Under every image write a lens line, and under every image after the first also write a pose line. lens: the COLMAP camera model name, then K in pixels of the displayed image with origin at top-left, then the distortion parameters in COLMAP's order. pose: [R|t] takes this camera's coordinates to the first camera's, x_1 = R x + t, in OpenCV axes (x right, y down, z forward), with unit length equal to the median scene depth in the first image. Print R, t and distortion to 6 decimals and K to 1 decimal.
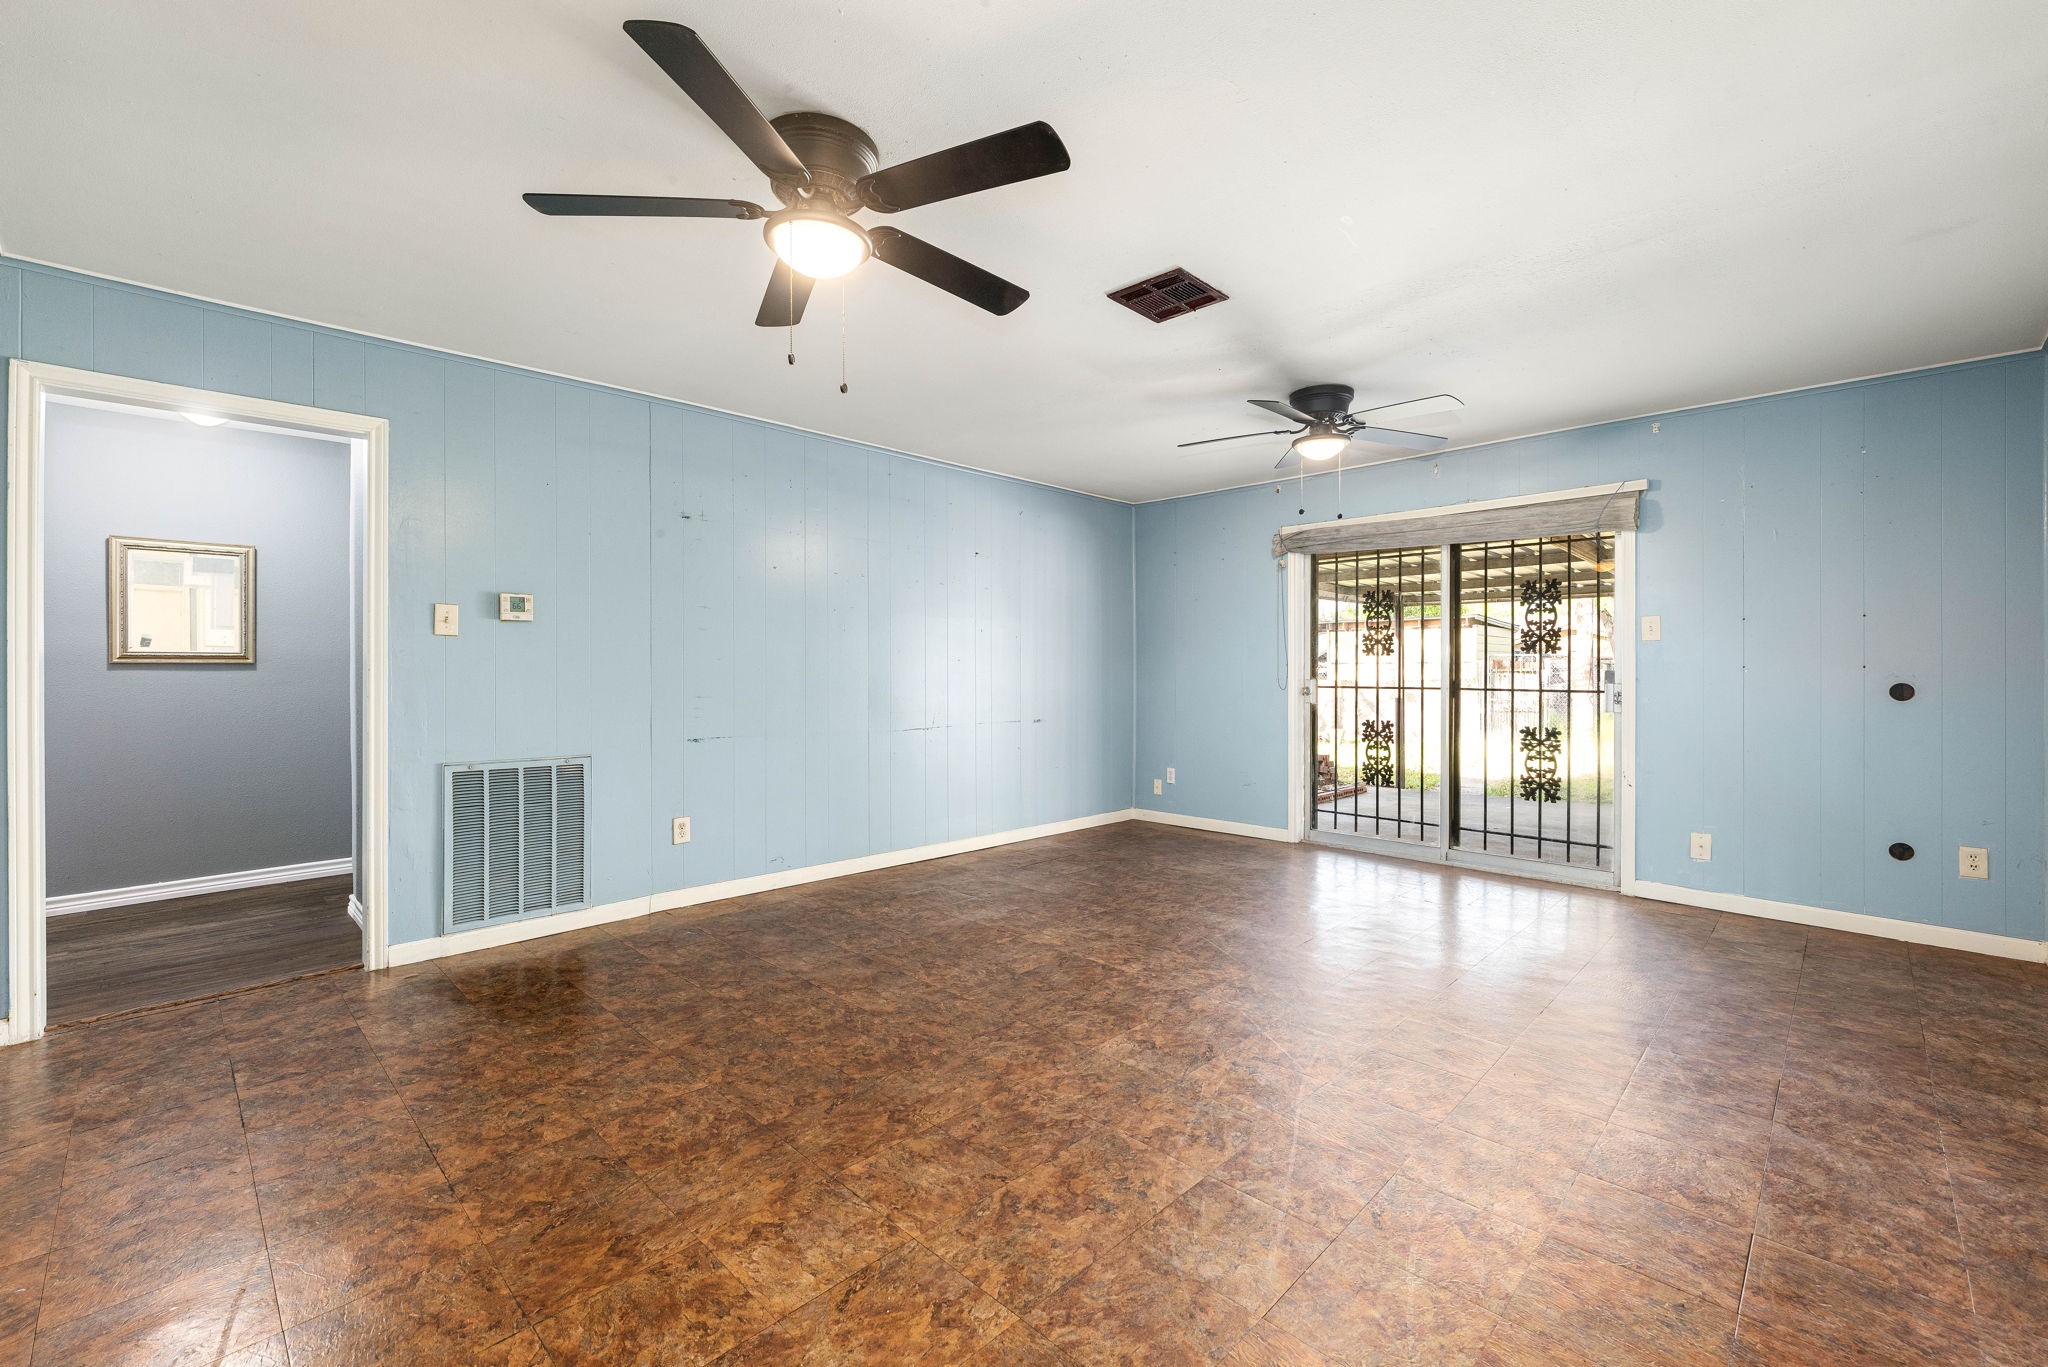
lens RADIAL K [[850.2, 0, 1039.1], [0, 850.2, 660.5], [0, 0, 1]] dist [0.000481, -0.000248]
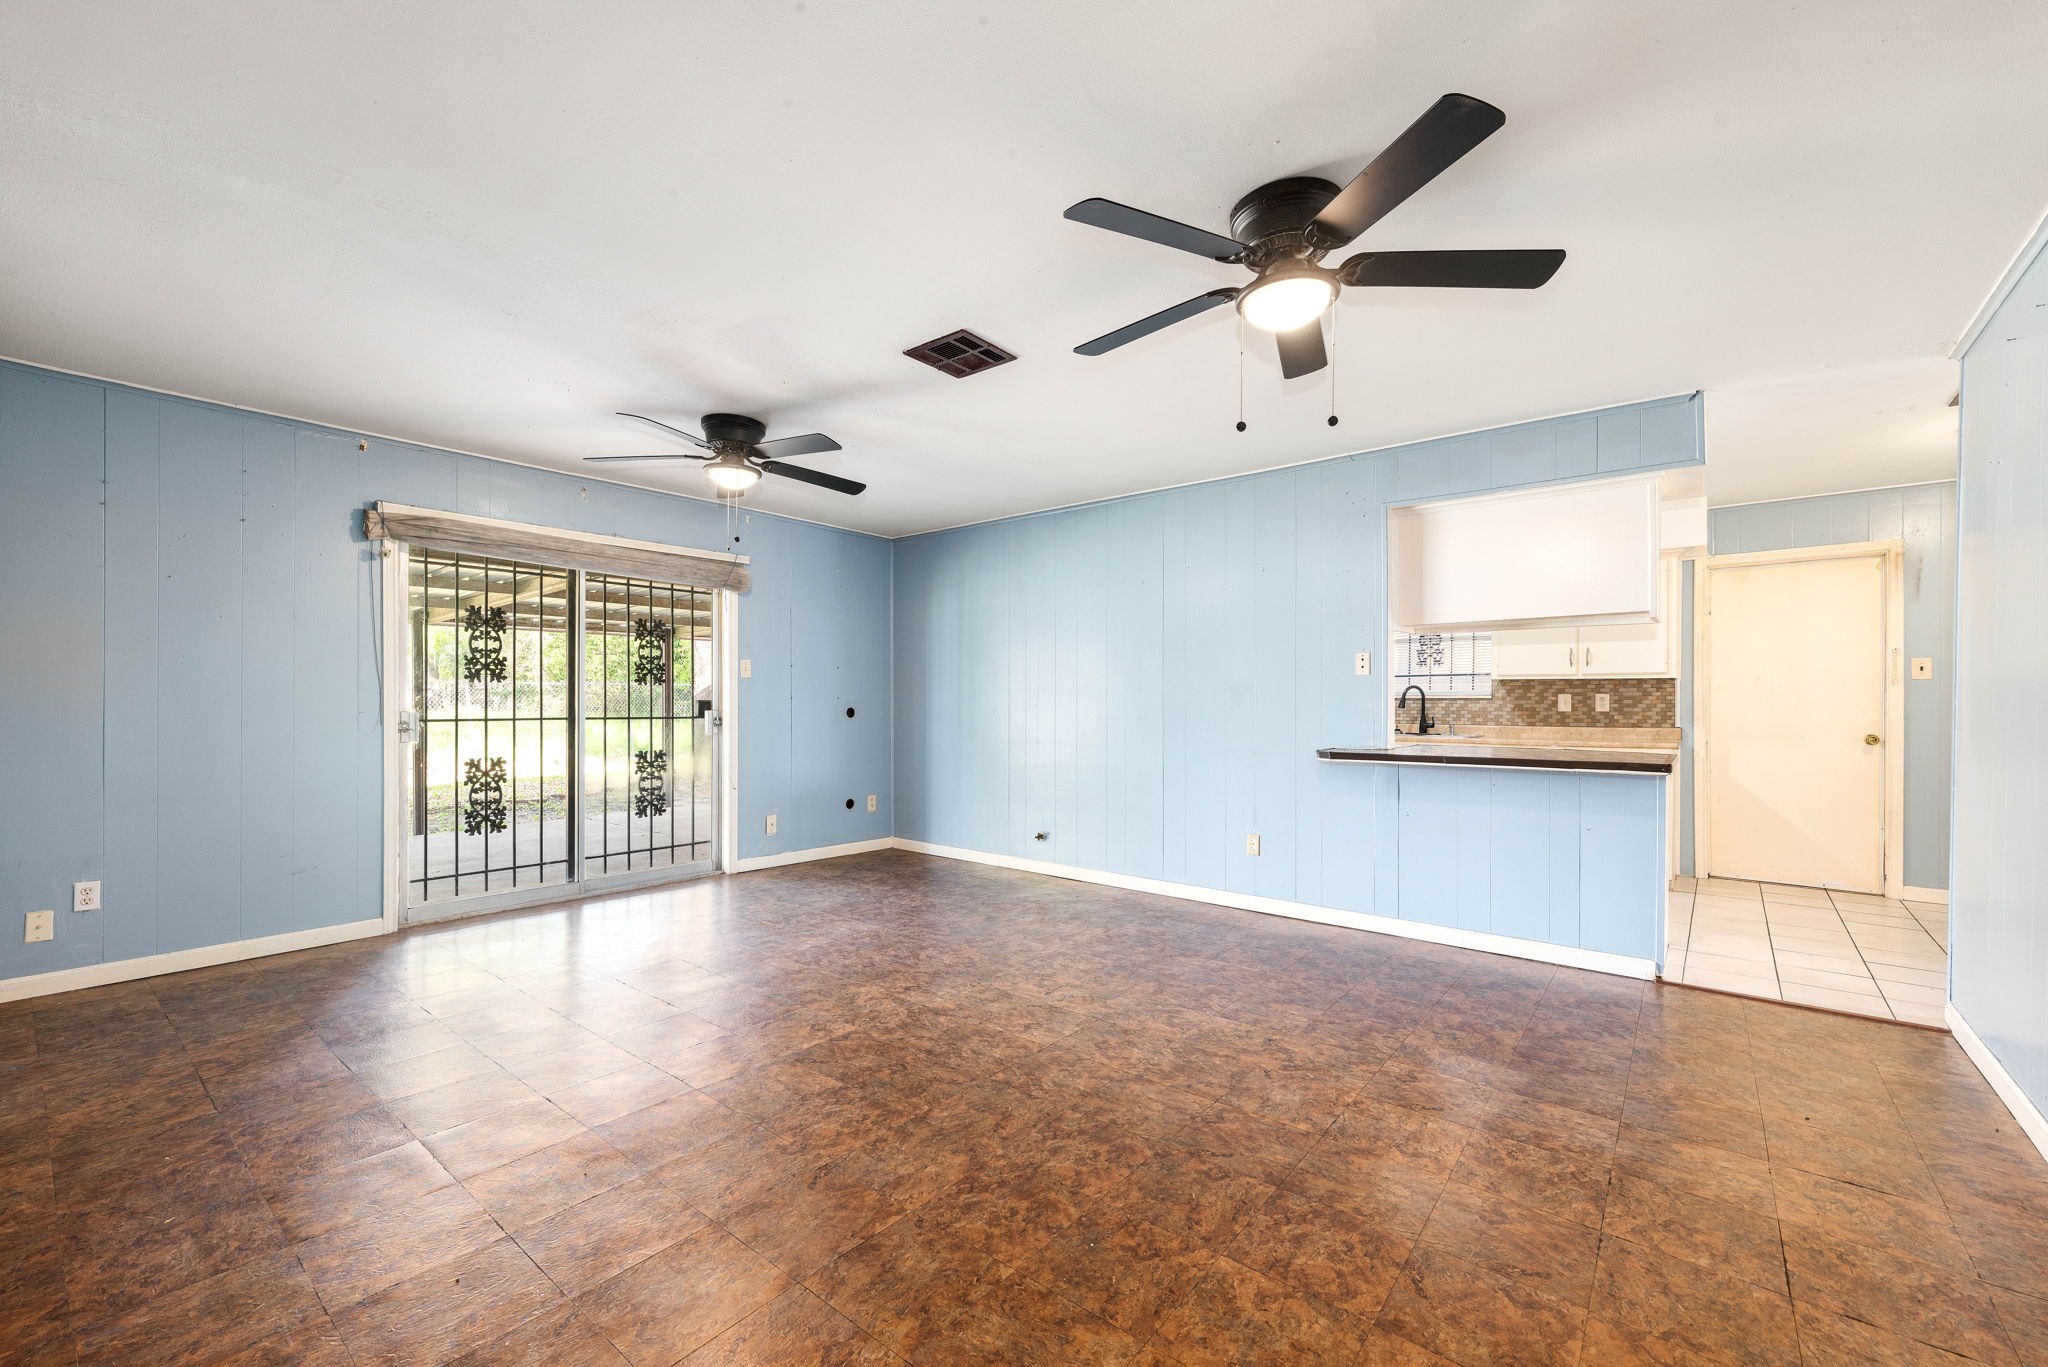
lens RADIAL K [[825.2, 0, 1013.1], [0, 825.2, 700.9], [0, 0, 1]] dist [0.000881, 0.000160]
pose [[-0.075576, -0.001766, 0.997138, -0.704999], [-0.014923, 0.999888, 0.000640, 0.006573], [-0.997028, -0.014831, -0.075594, 0.796254]]
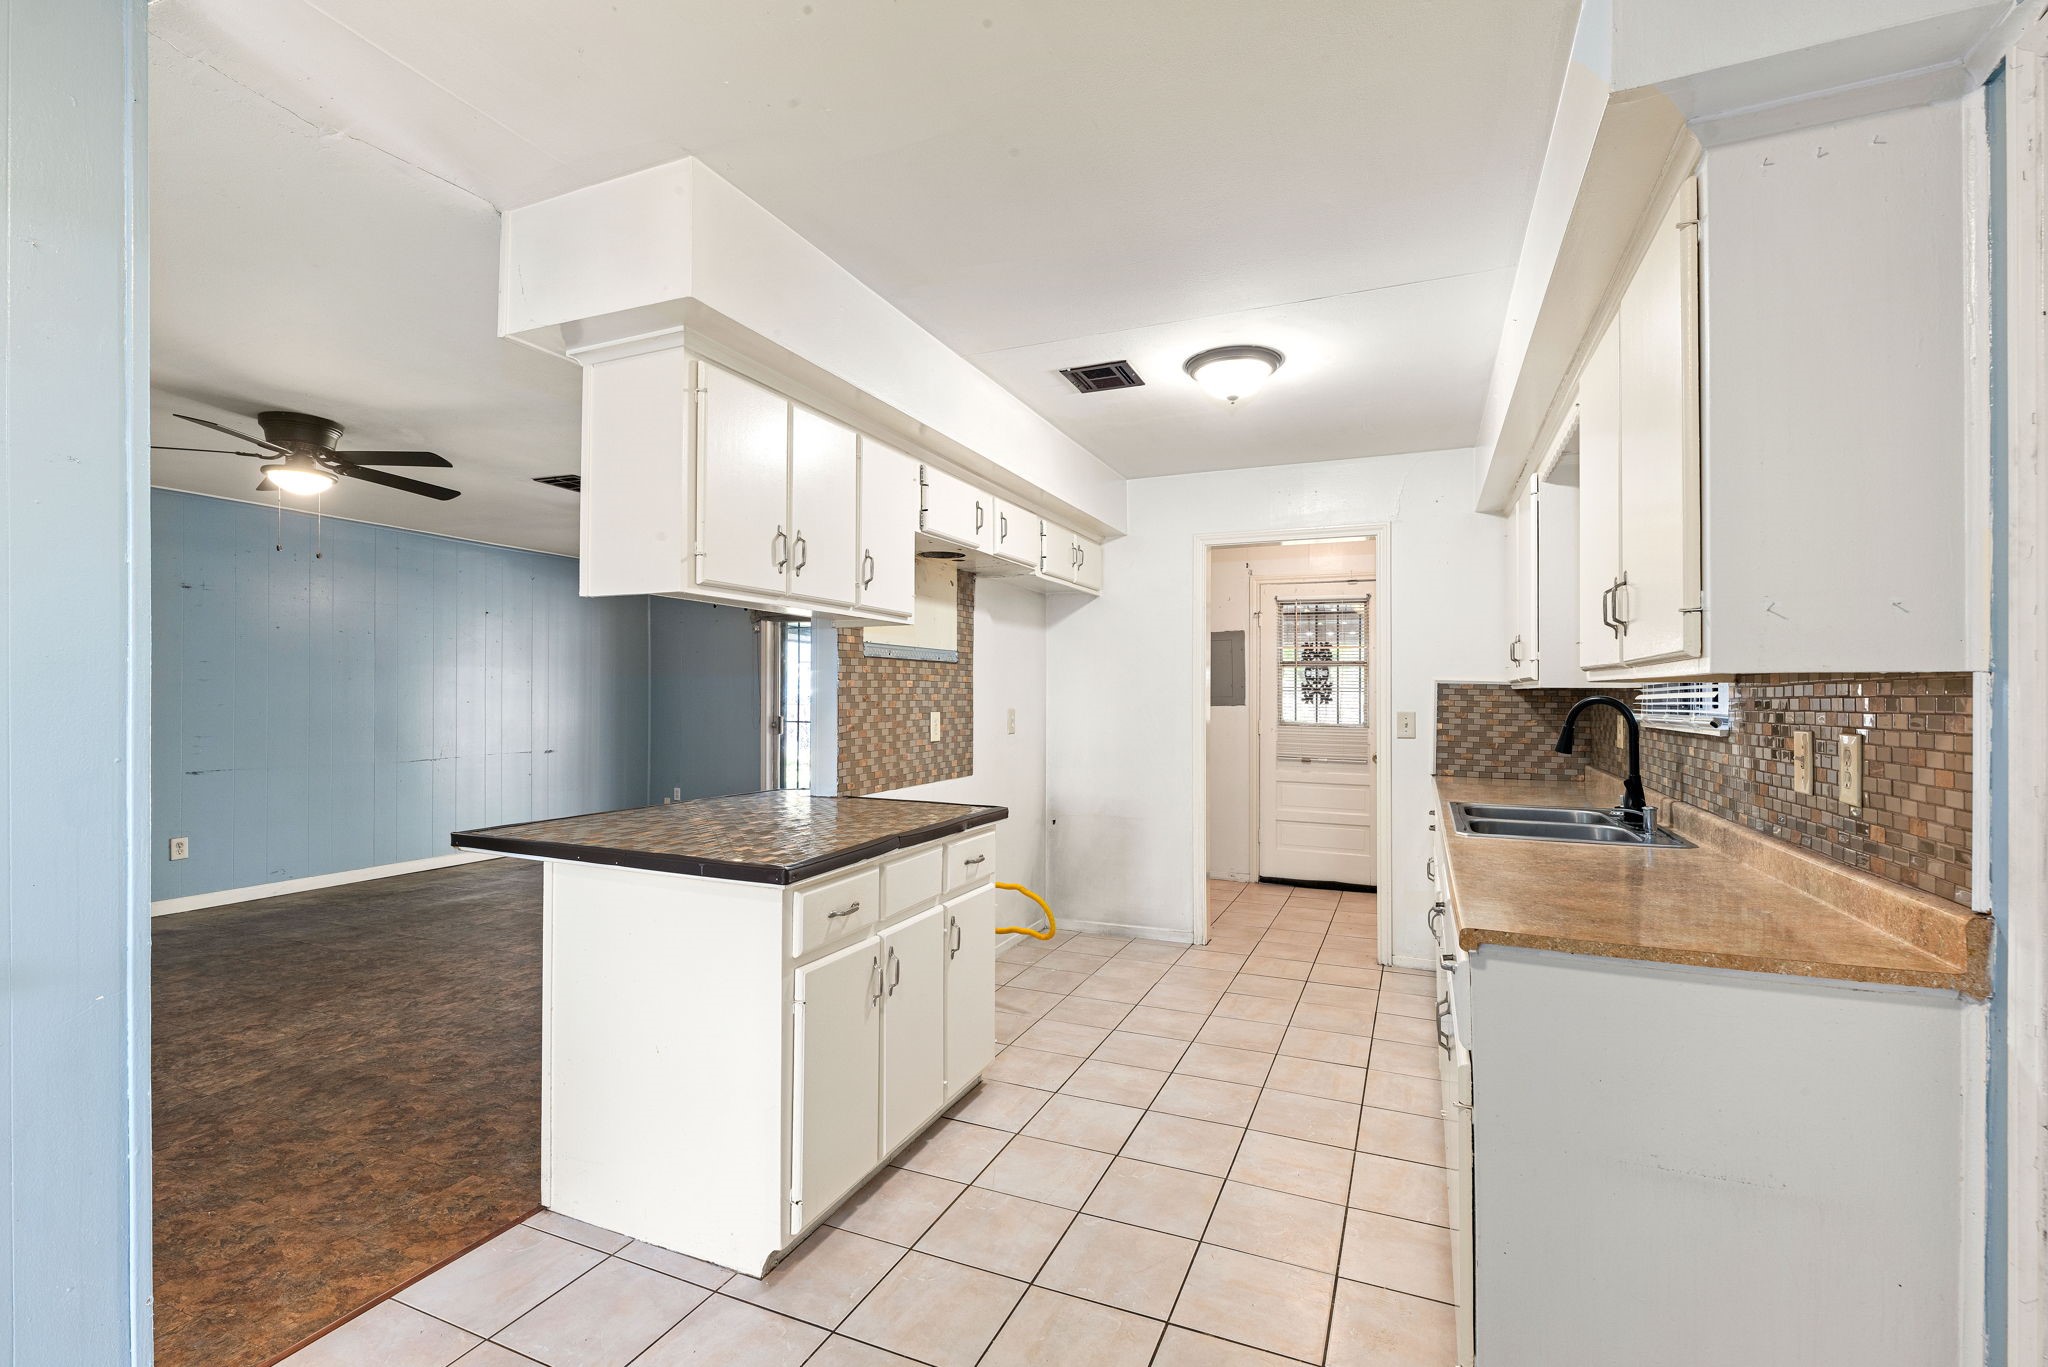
lens RADIAL K [[904.1, 0, 1024.0], [0, 904.1, 683.5], [0, 0, 1]] dist [0.001742, 0.000437]
pose [[0.930668, 0.009140, 0.365751, 0.245573], [-0.009006, 0.999957, -0.002074, -0.046355], [-0.365755, -0.001364, 0.930710, -0.699751]]
